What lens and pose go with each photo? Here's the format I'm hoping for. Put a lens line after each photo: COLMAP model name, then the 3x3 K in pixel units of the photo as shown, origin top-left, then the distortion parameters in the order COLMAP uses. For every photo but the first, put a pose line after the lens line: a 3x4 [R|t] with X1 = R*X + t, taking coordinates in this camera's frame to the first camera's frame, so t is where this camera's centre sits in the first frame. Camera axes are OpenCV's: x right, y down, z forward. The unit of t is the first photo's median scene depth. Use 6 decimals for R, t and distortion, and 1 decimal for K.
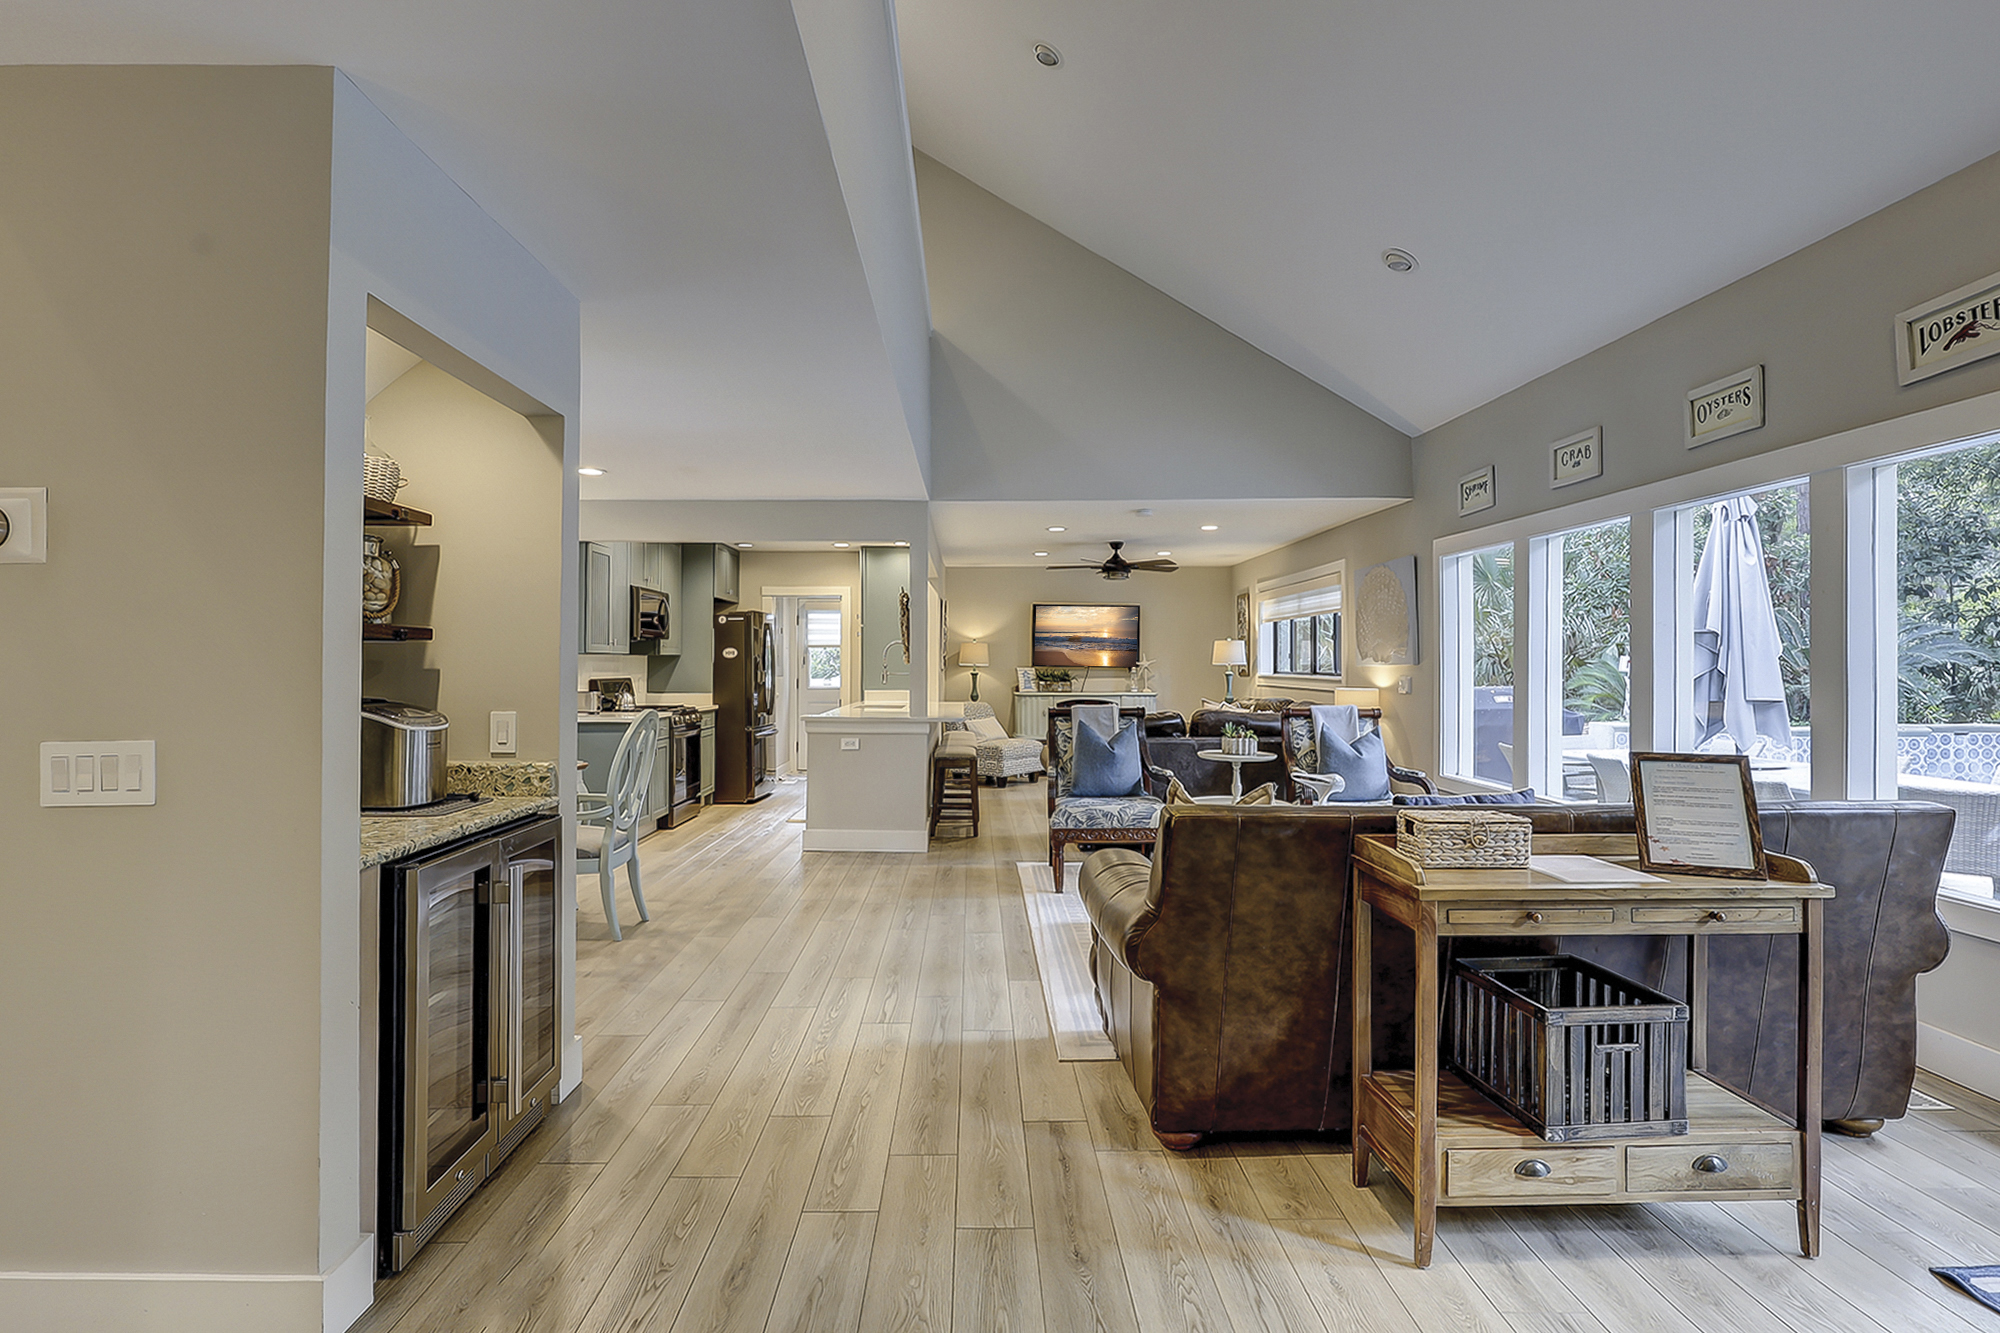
lens RADIAL K [[981.3, 0, 972.2], [0, 981.3, 667.1], [0, 0, 1]] dist [-0.007924, 0.000538]
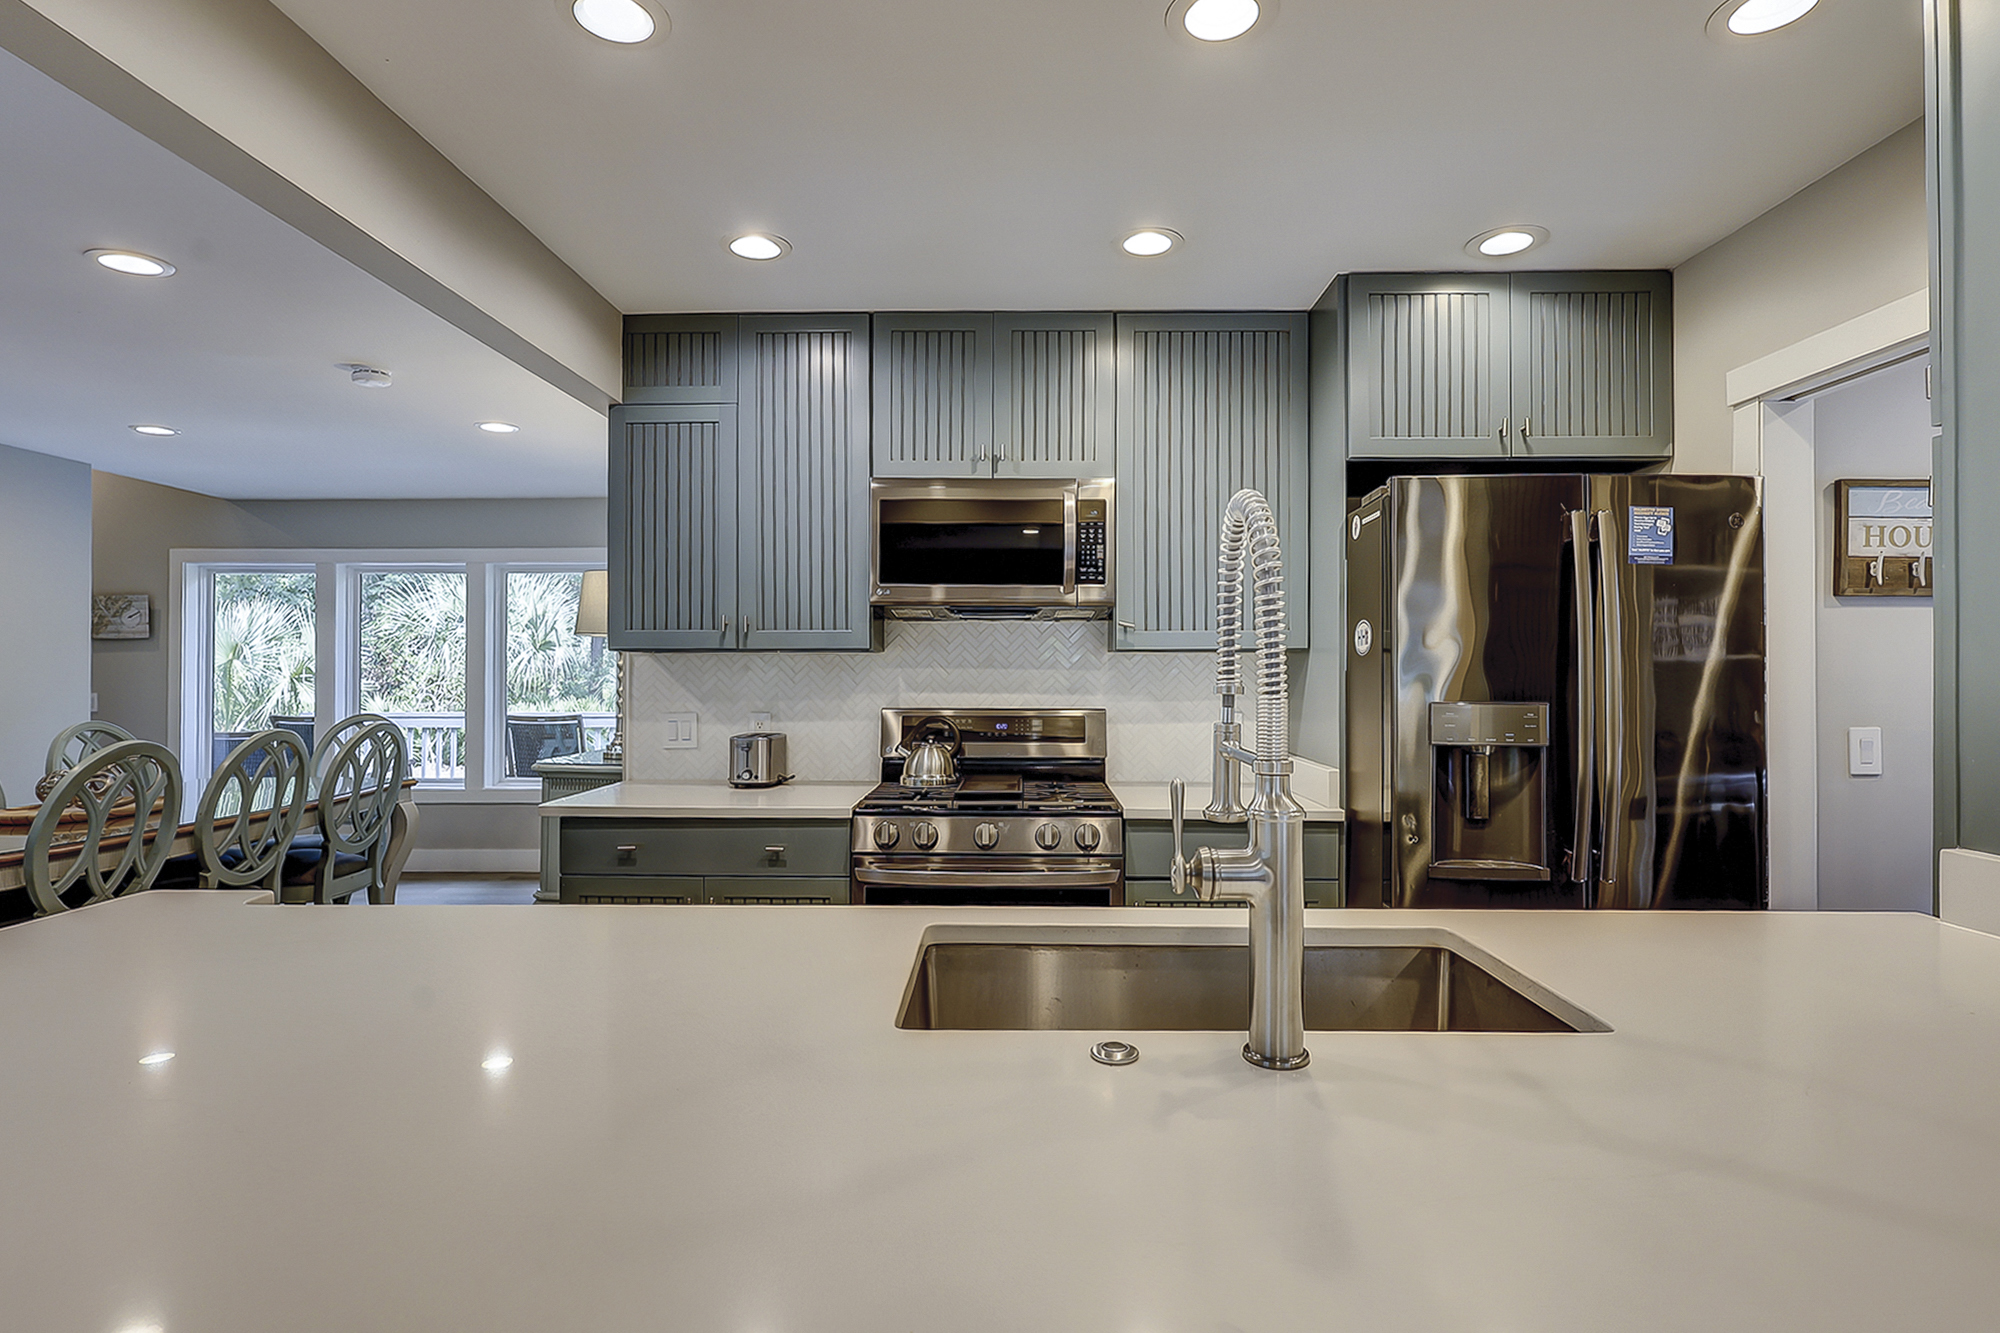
lens RADIAL K [[981.3, 0, 1018.5], [0, 981.3, 667.6], [0, 0, 1]] dist [-0.007924, 0.000538]
pose [[0.001863, -0.008259, -0.999964, 0.045559], [-0.006273, 0.999946, -0.008270, -0.002493], [0.999979, 0.006288, 0.001811, 0.892390]]
